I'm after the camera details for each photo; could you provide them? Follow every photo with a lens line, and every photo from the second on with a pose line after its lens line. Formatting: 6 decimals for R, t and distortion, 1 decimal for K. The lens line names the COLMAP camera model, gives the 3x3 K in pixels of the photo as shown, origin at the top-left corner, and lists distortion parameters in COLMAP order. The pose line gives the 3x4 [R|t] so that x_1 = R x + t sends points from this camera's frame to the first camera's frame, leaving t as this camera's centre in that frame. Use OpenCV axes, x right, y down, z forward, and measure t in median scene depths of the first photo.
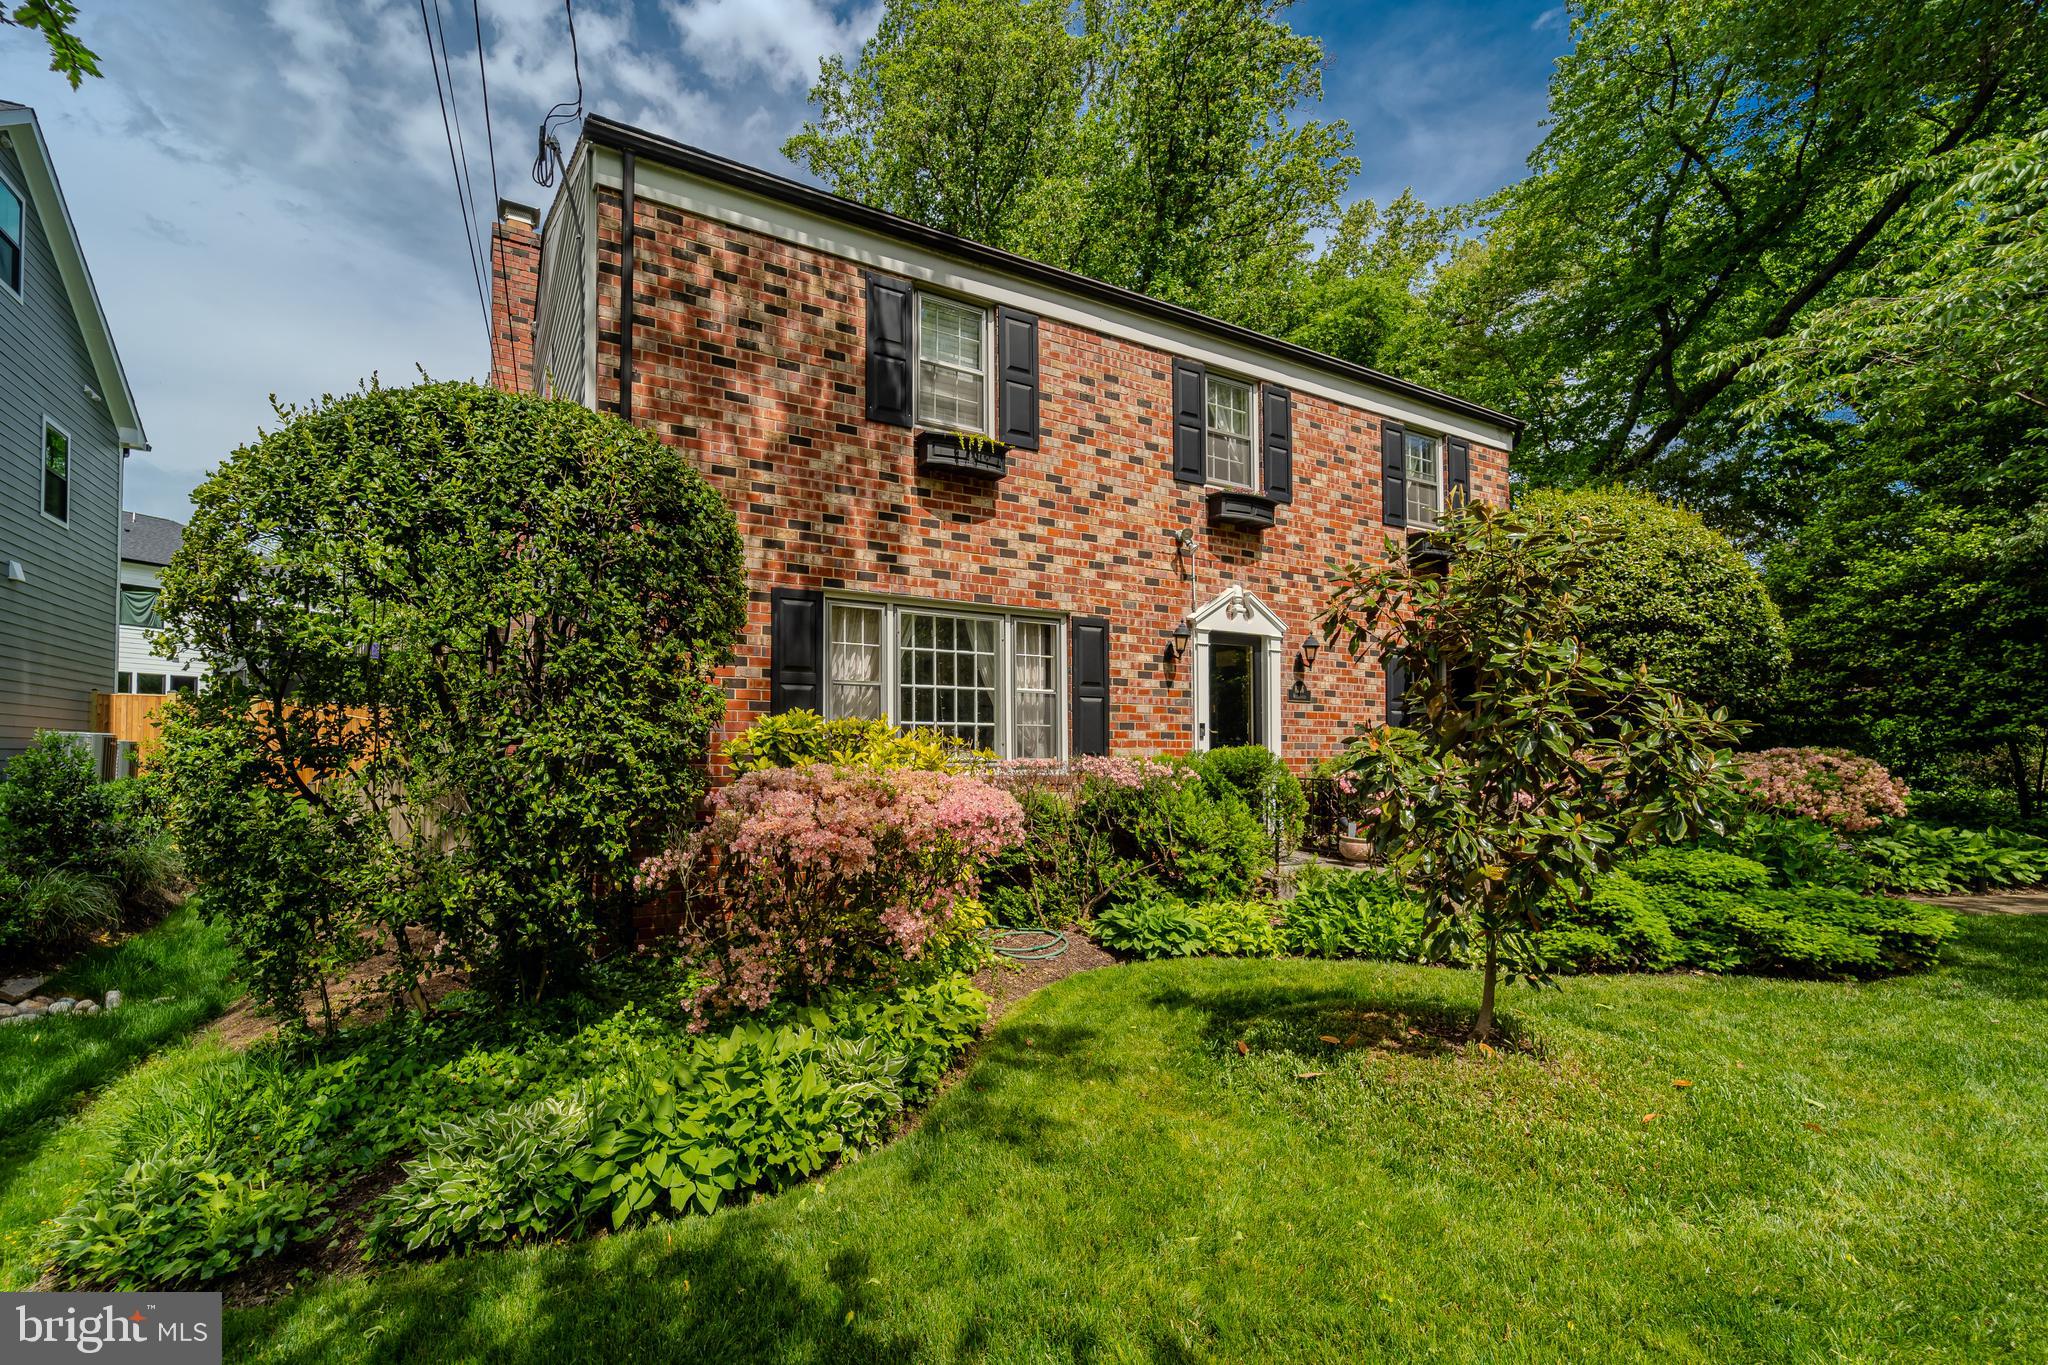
lens RADIAL K [[875.5, 0, 1023.4], [0, 875.5, 761.7], [0, 0, 1]] dist [0.000293, -0.000124]
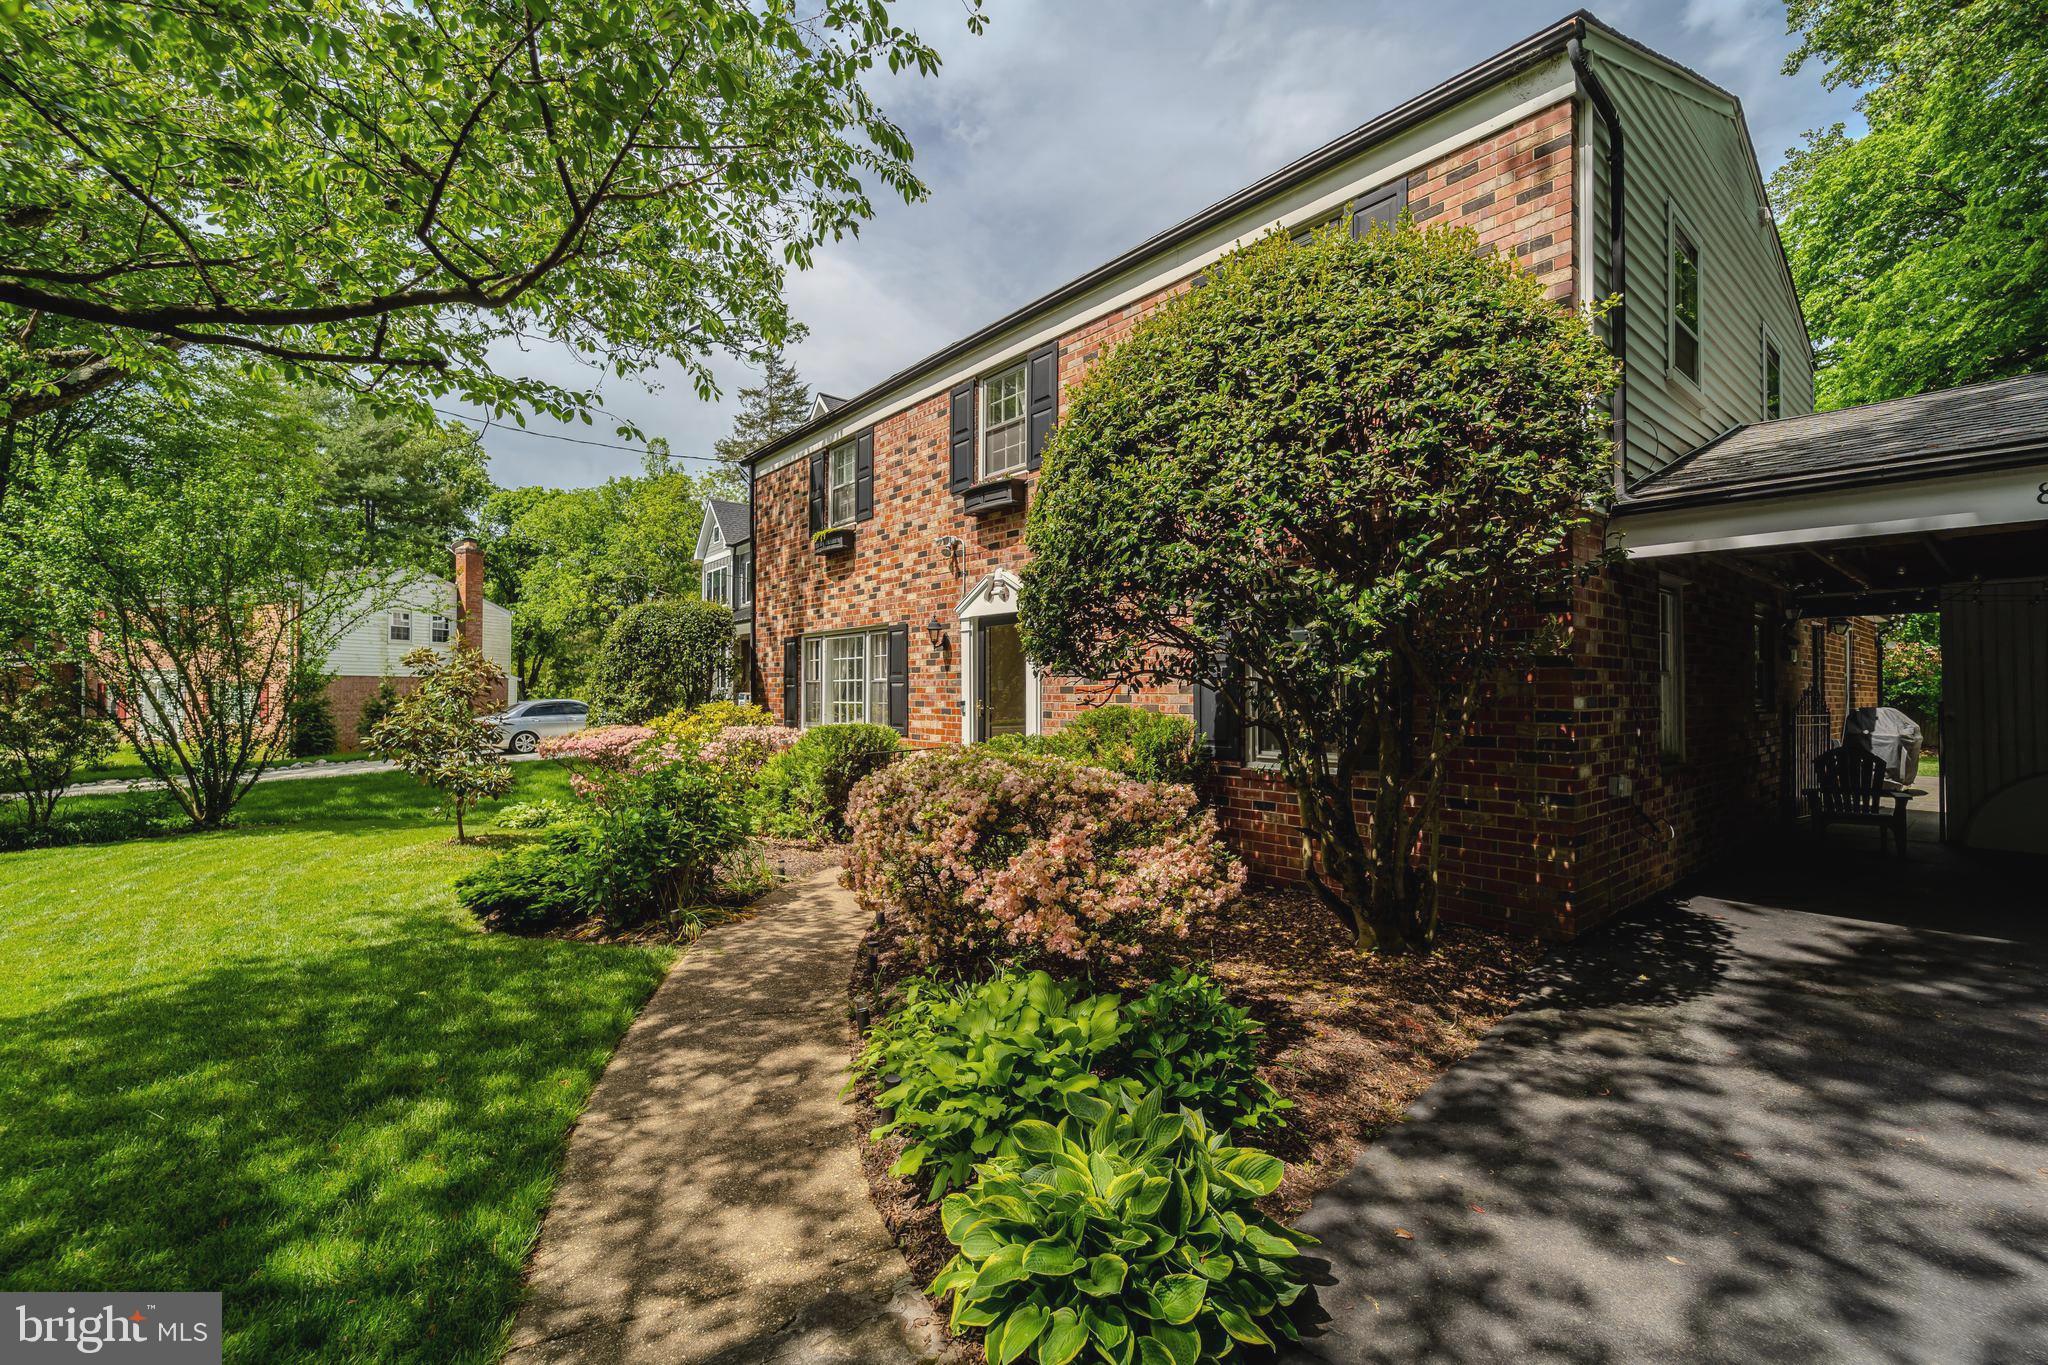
lens RADIAL K [[831.4, 0, 1017.6], [0, 831.4, 679.1], [0, 0, 1]] dist [0.000359, -0.000600]
pose [[0.185125, 0.000032, -0.982715, 1.344951], [0.013429, 0.999907, 0.002562, -0.078160], [0.982623, -0.013671, 0.185107, 0.914569]]
